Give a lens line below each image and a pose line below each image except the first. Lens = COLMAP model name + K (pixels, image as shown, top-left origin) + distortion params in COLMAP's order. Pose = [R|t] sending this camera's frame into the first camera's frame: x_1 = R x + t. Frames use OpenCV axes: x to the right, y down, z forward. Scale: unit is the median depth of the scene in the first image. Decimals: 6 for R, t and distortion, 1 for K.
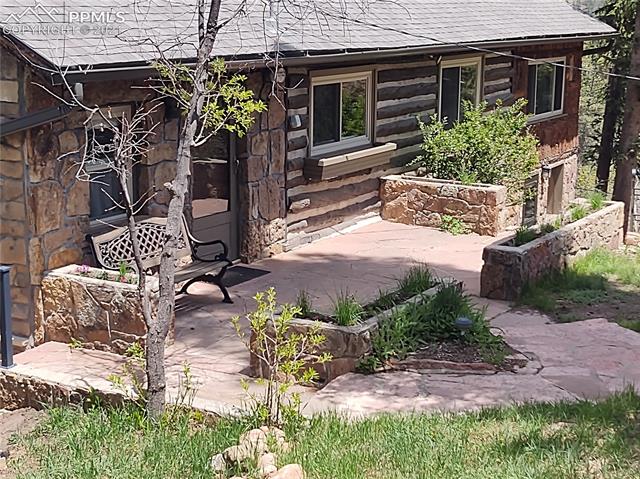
lens RADIAL K [[1031.3, 0, 320.0], [0, 1031.3, 239.5], [0, 0, 1]] dist [0.112826, -0.086012]
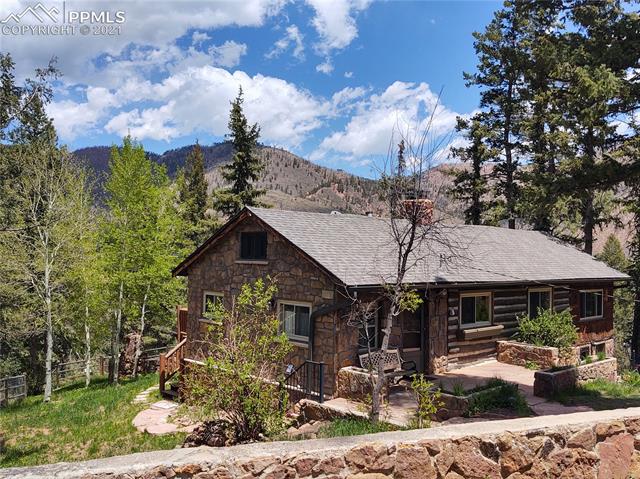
lens RADIAL K [[507.3, 0, 320.0], [0, 507.3, 239.5], [0, 0, 1]] dist [-0.000328, -0.000363]
pose [[0.944876, -0.012271, -0.327197, 0.068077], [-0.075325, 0.964348, -0.253689, 0.034889], [0.318645, 0.264351, 0.910266, -0.145701]]
